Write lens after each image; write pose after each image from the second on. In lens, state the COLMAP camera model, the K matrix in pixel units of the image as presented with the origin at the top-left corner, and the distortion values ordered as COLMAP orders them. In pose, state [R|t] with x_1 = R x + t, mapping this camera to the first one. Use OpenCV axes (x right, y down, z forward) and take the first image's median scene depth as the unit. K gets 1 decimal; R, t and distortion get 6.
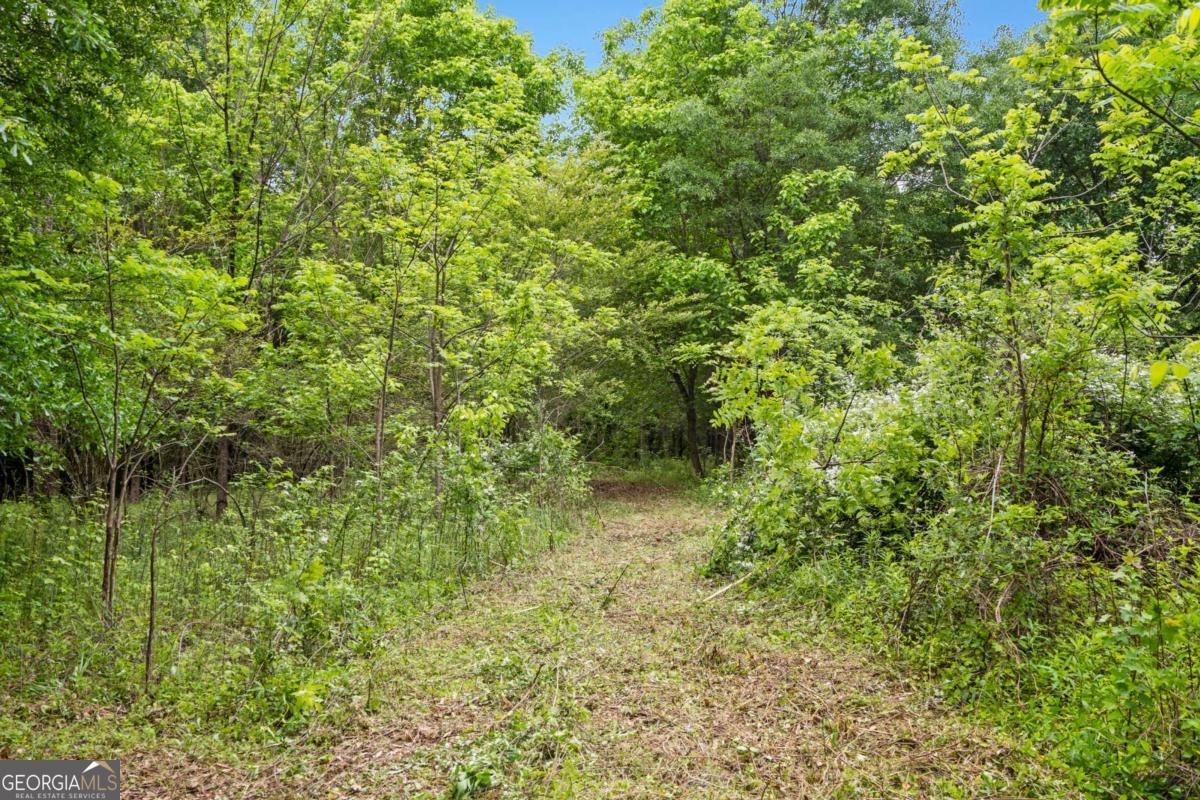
lens RADIAL K [[1214.7, 0, 600.0], [0, 1214.7, 400.0], [0, 0, 1]] dist [0.003872, 0.000538]
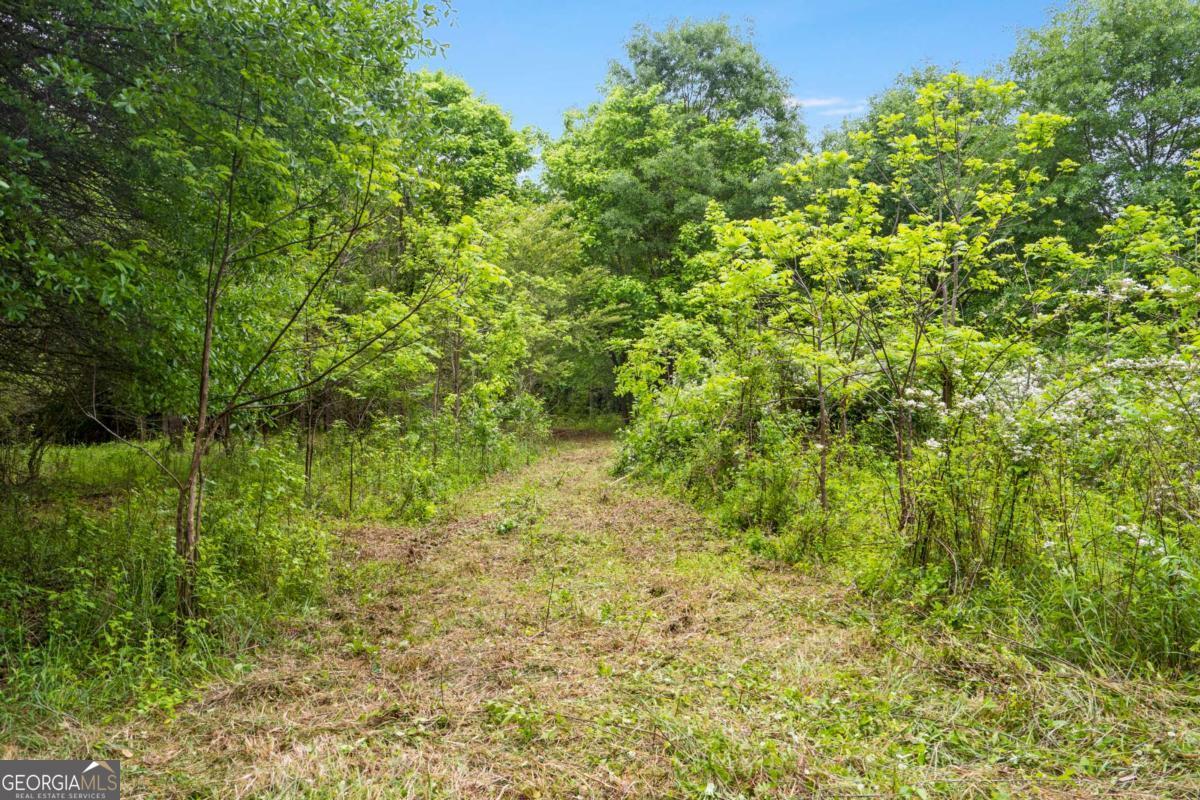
lens RADIAL K [[1084.7, 0, 600.0], [0, 1084.7, 400.0], [0, 0, 1]] dist [0.079433, -0.002681]
pose [[0.999365, 0.006237, 0.035094, 0.004738], [-0.007432, 0.999394, 0.034017, -0.014039], [-0.034861, -0.034256, 0.998805, -0.342682]]
